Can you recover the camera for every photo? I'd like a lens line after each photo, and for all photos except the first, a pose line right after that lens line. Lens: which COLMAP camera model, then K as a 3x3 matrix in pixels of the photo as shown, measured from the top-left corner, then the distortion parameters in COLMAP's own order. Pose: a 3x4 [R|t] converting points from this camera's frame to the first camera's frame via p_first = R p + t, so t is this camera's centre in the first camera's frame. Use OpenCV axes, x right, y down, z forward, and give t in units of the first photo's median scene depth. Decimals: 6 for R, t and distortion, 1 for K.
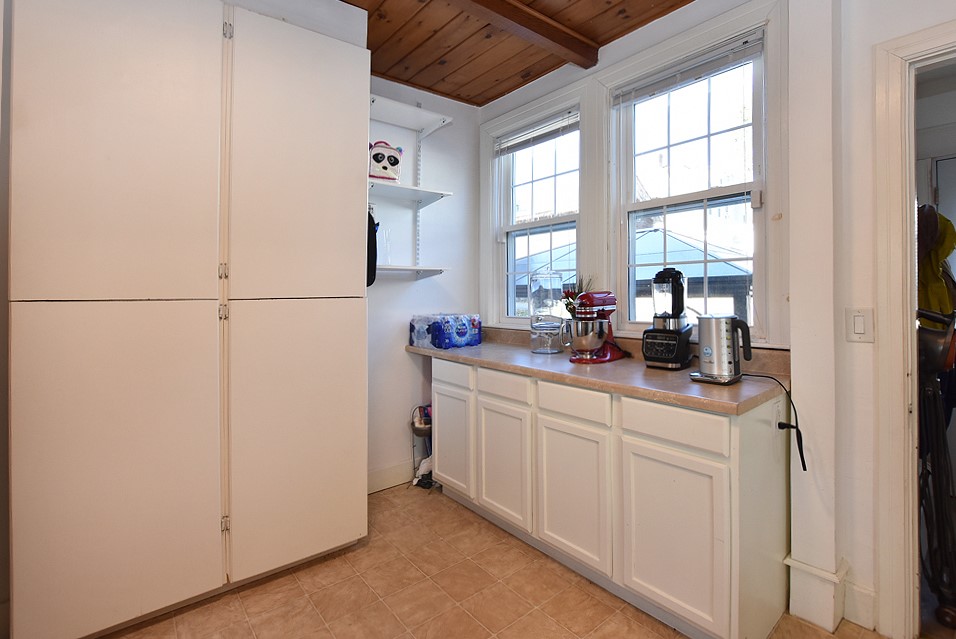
lens RADIAL K [[451.3, 0, 479.6], [0, 451.3, 284.7], [0, 0, 1]] dist [-0.006572, -0.000932]
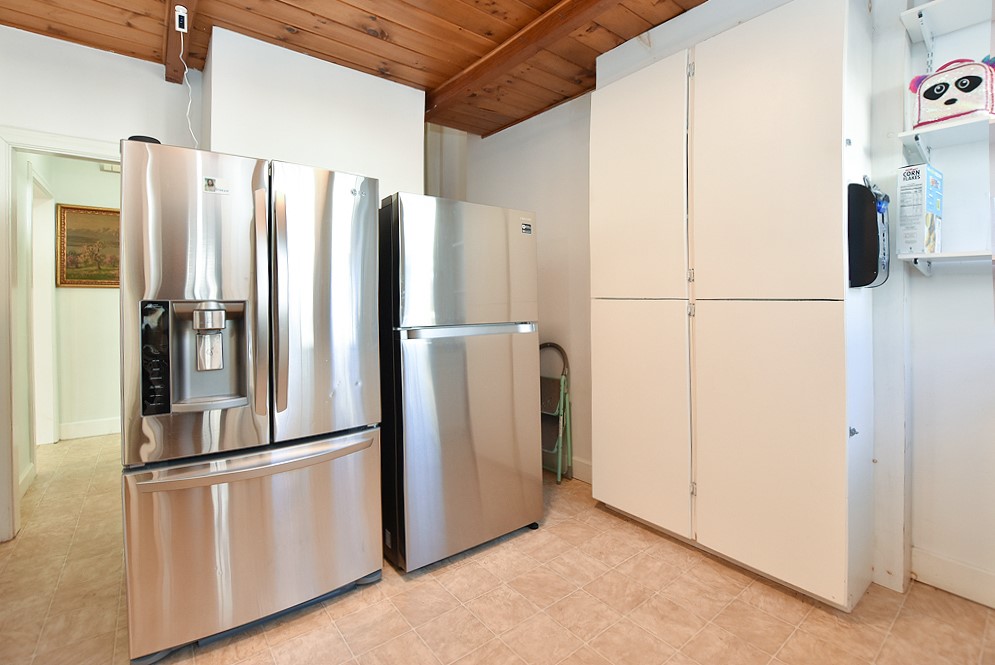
lens RADIAL K [[454.3, 0, 513.3], [0, 454.3, 303.4], [0, 0, 1]] dist [-0.030215, 0.000717]
pose [[0.005412, 0.012710, -0.999905, 0.609560], [0.010157, 0.999867, 0.012765, 0.023992], [0.999934, -0.010225, 0.005282, 0.528761]]
